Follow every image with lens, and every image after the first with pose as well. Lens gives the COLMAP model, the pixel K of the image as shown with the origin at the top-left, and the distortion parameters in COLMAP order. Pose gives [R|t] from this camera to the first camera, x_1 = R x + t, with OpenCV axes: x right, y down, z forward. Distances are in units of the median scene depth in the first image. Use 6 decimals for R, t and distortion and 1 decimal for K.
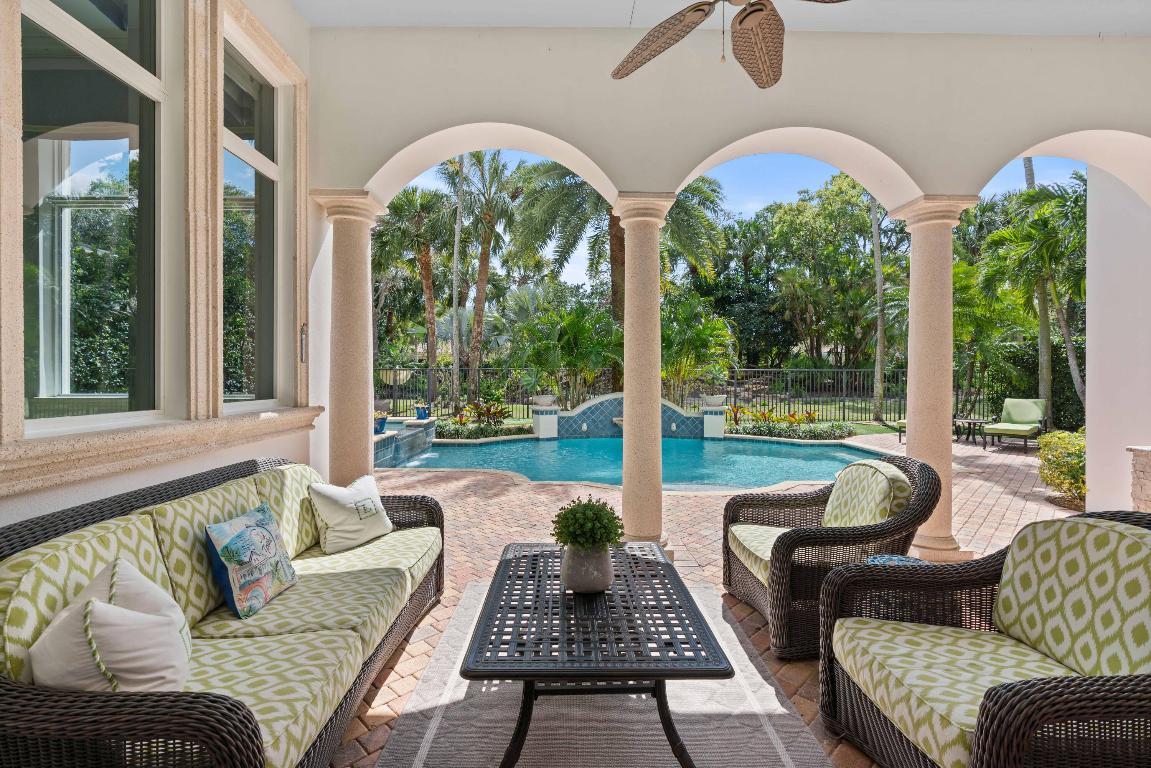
lens RADIAL K [[518.1, 0, 570.6], [0, 518.1, 379.7], [0, 0, 1]] dist [-0.000253, 0.000773]
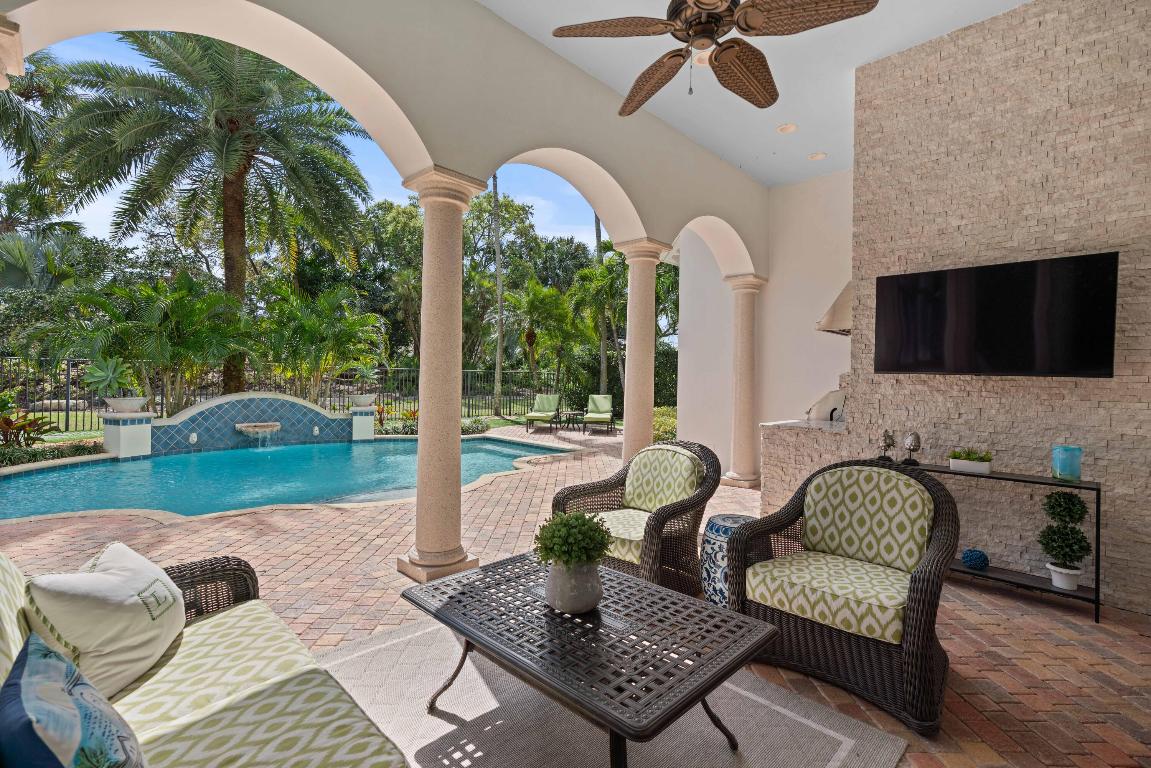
lens RADIAL K [[519.3, 0, 575.5], [0, 519.3, 384.0], [0, 0, 1]] dist [-0.005113, -0.000115]
pose [[0.710113, 0.003815, 0.704077, -0.115019], [-0.011459, 0.999915, 0.006140, 0.000604], [-0.703994, -0.012428, 0.710097, 0.066298]]
